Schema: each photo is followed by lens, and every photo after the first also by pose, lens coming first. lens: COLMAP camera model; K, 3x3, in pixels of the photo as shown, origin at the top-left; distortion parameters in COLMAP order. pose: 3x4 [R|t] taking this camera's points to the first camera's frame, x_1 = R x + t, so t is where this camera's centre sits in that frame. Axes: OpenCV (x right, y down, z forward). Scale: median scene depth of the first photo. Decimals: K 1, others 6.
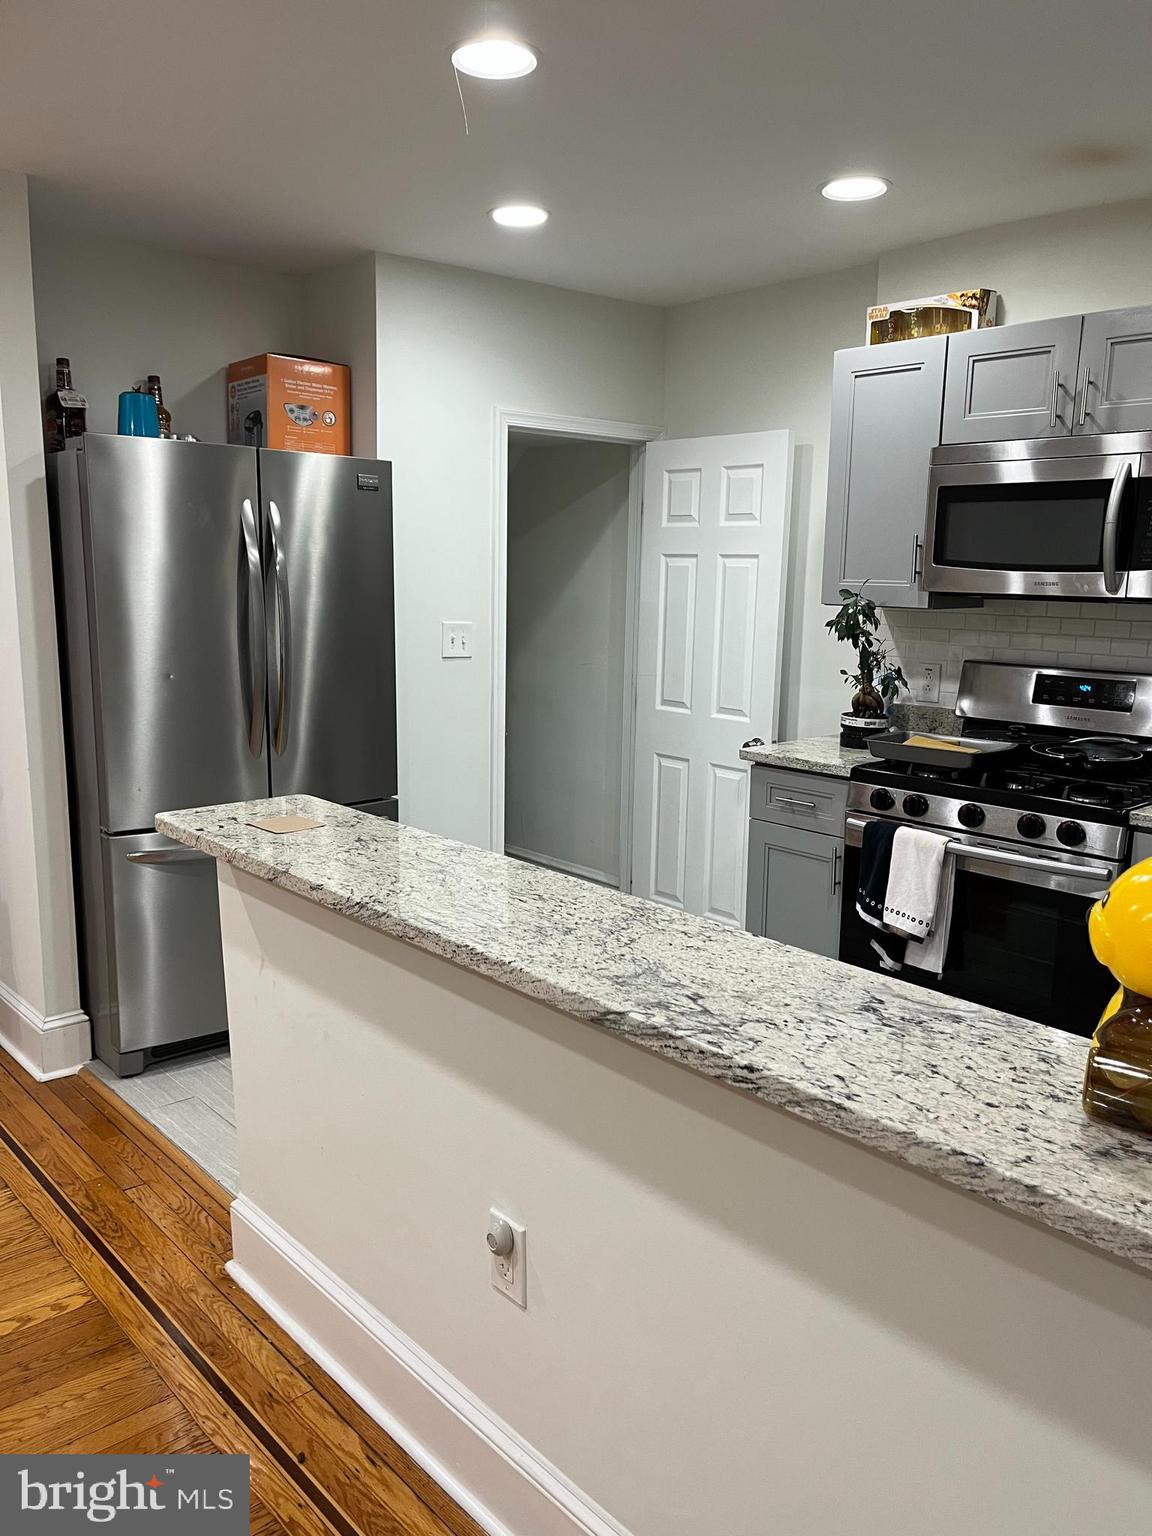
lens RADIAL K [[1190.2, 0, 585.0], [0, 1190.2, 768.9], [0, 0, 1]] dist [0.028831, -0.001609]
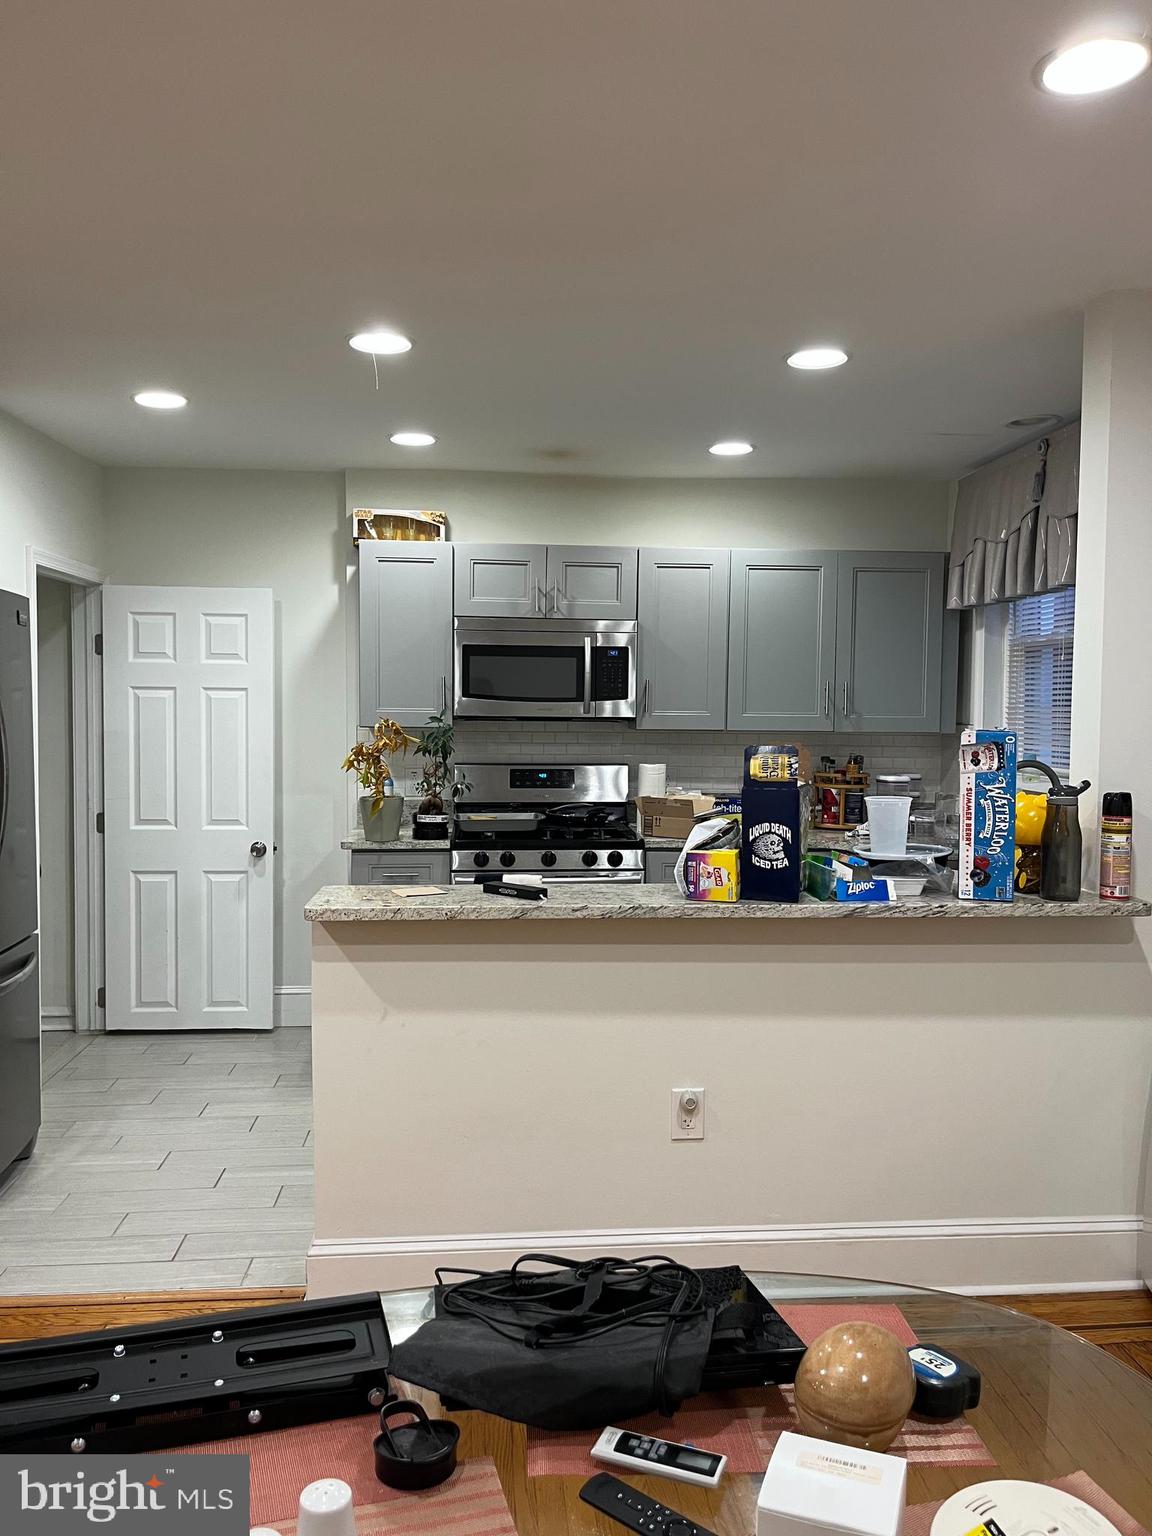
lens RADIAL K [[1190.2, 0, 585.0], [0, 1190.2, 768.9], [0, 0, 1]] dist [0.028831, -0.001609]
pose [[0.584442, -0.049233, 0.809940, -0.759477], [0.137096, 0.989799, -0.038761, -0.008462], [-0.799770, 0.133693, 0.585230, 0.049814]]
